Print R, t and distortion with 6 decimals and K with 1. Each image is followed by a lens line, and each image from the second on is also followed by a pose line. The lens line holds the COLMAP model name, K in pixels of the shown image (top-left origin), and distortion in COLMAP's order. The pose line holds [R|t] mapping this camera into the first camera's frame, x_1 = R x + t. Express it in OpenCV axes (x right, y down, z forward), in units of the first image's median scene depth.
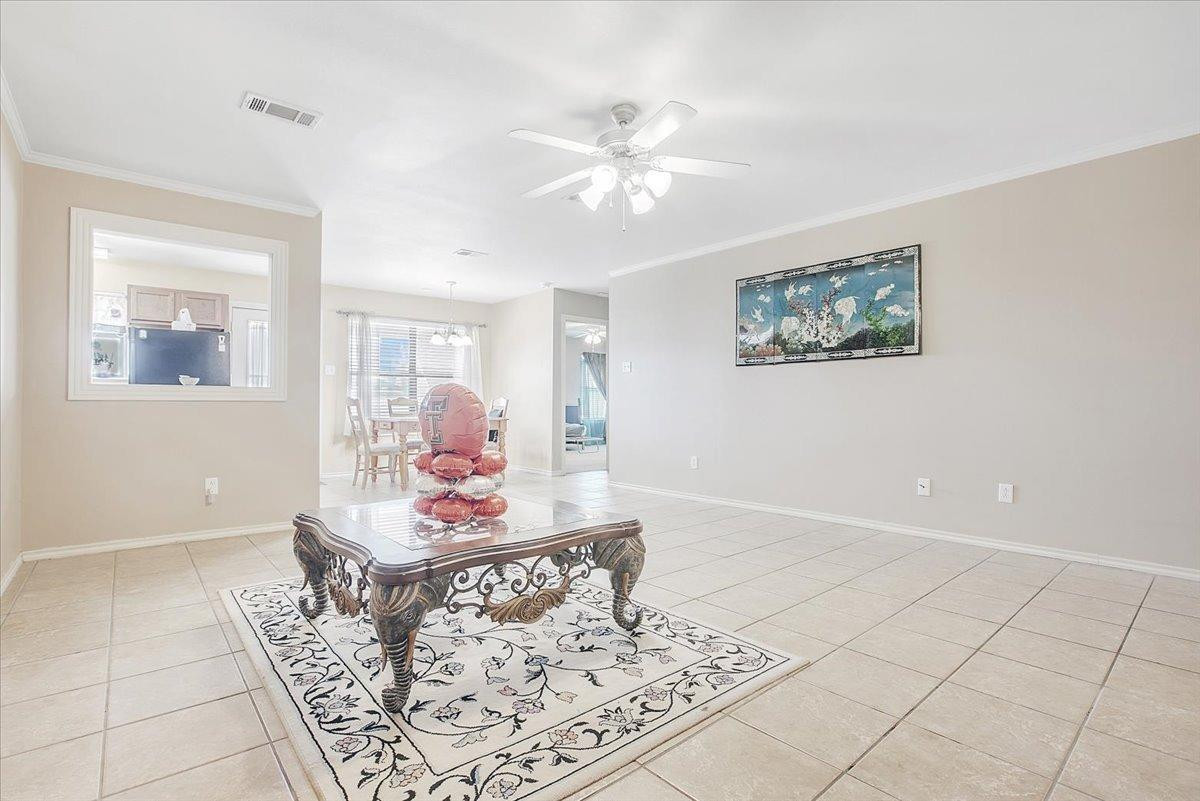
lens RADIAL K [[570.3, 0, 580.0], [0, 570.3, 403.7], [0, 0, 1]] dist [-0.037467, 0.004829]
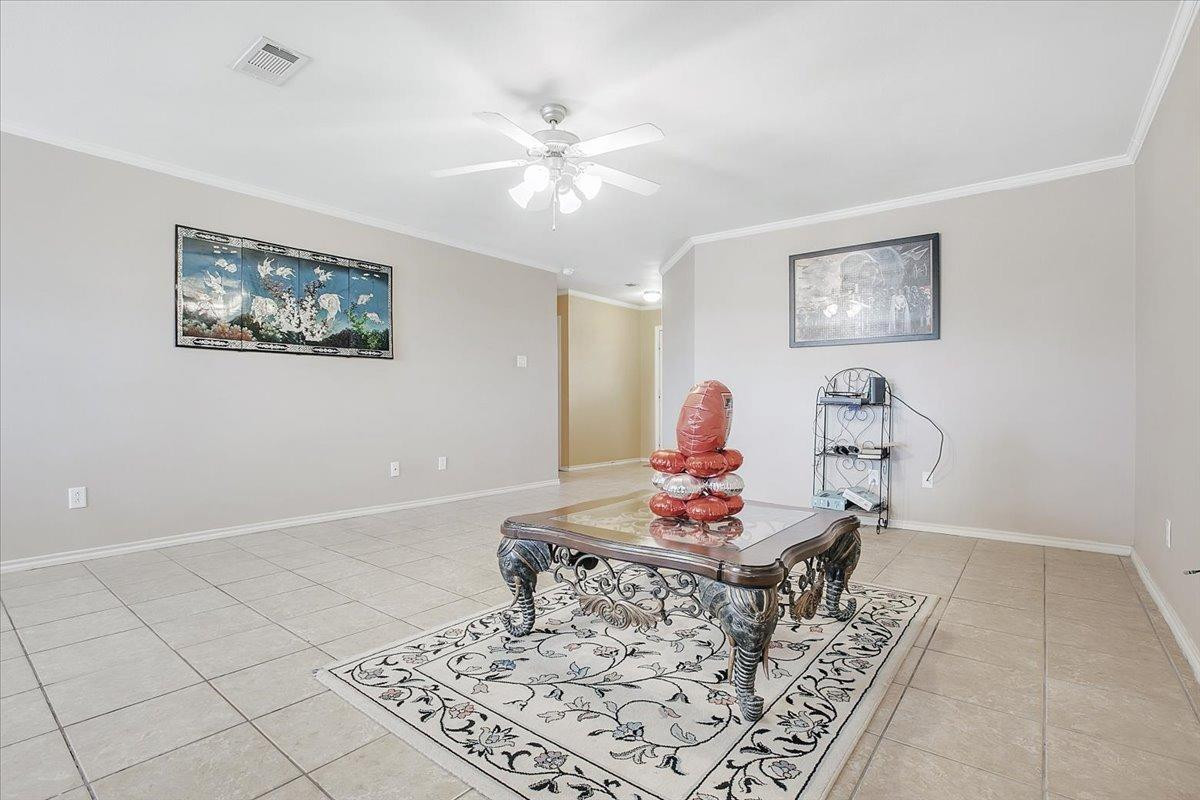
lens RADIAL K [[570.3, 0, 608.5], [0, 570.3, 410.9], [0, 0, 1]] dist [-0.037467, 0.004829]
pose [[-0.224741, -0.018574, 0.974241, -0.603803], [-0.004131, 0.999827, 0.018109, -0.001089], [-0.974410, 0.000046, -0.224779, 0.729452]]
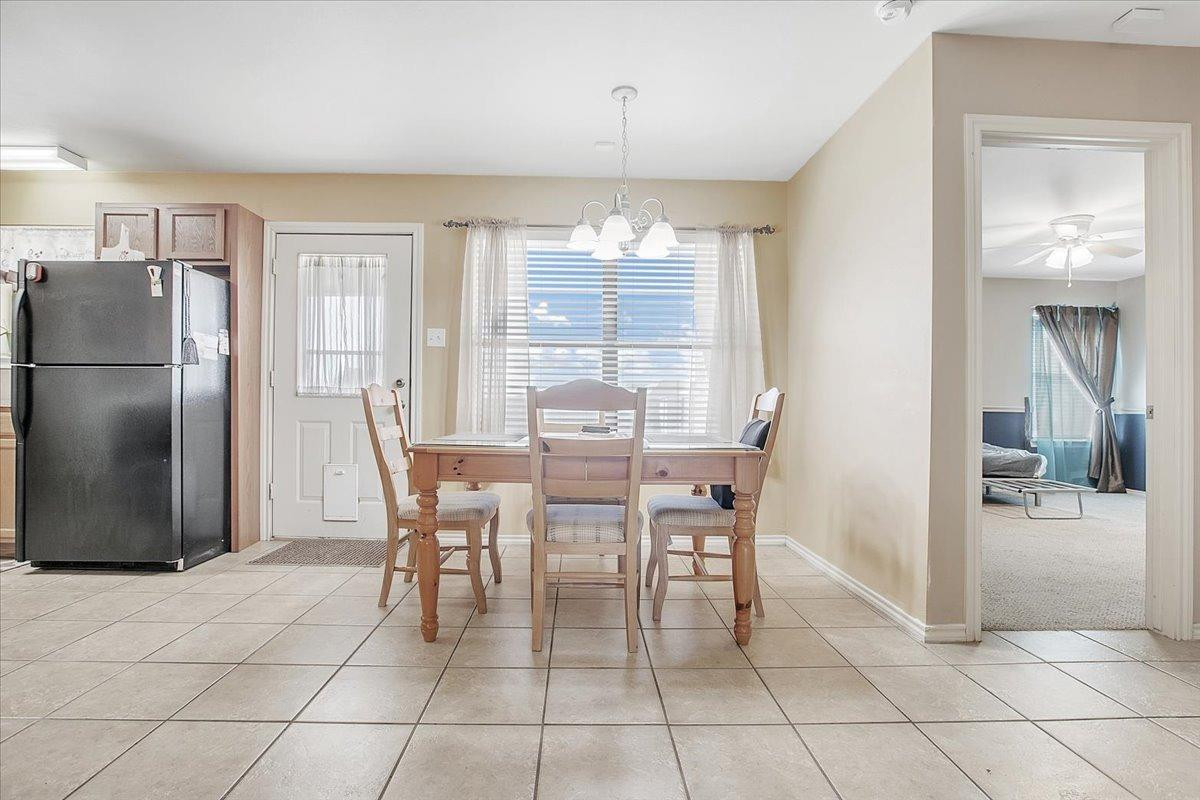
lens RADIAL K [[570.3, 0, 588.4], [0, 570.3, 405.4], [0, 0, 1]] dist [-0.037467, 0.004829]
pose [[0.788811, 0.008622, -0.614575, -0.011780], [-0.008832, 0.999957, 0.002692, 0.001136], [0.614572, 0.003304, 0.788854, 1.080532]]
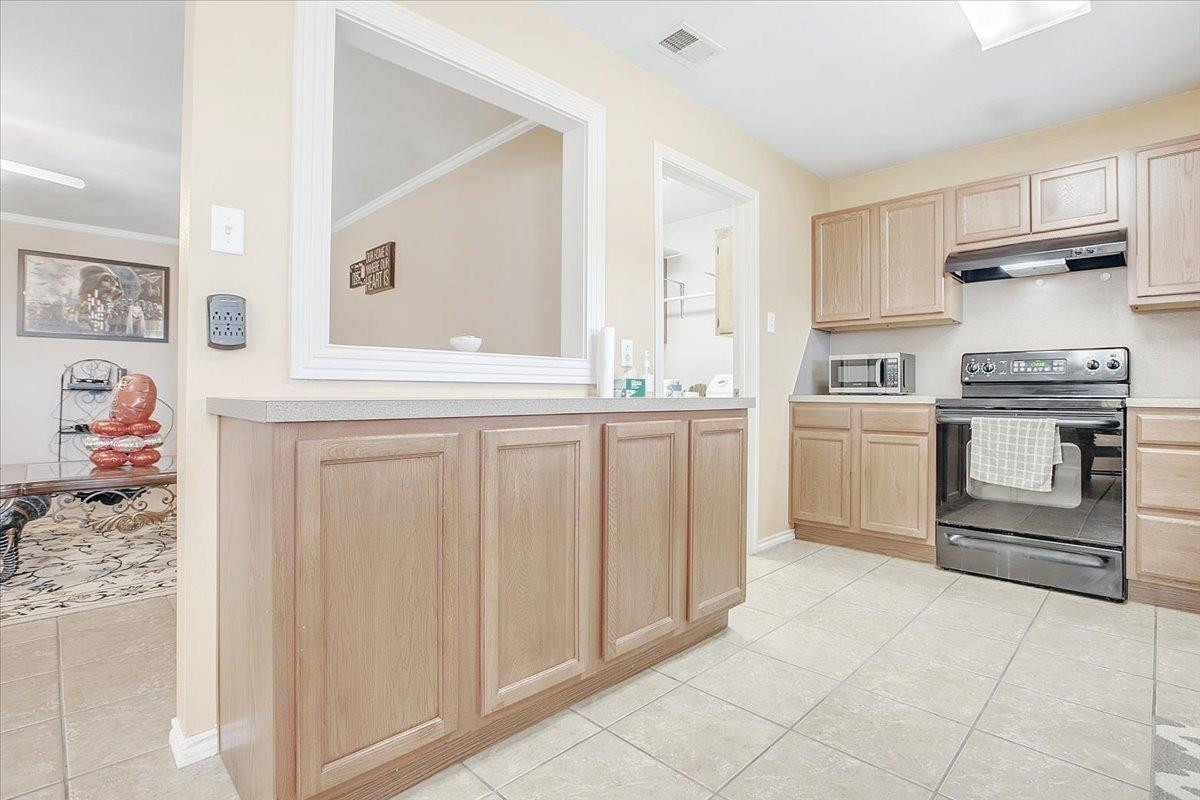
lens RADIAL K [[570.3, 0, 589.0], [0, 570.3, 398.4], [0, 0, 1]] dist [-0.037467, 0.004829]
pose [[-0.995796, -0.007043, -0.091331, -0.666882], [-0.008019, 0.999915, 0.010320, 0.001986], [0.091250, 0.011009, -0.995767, 1.338485]]
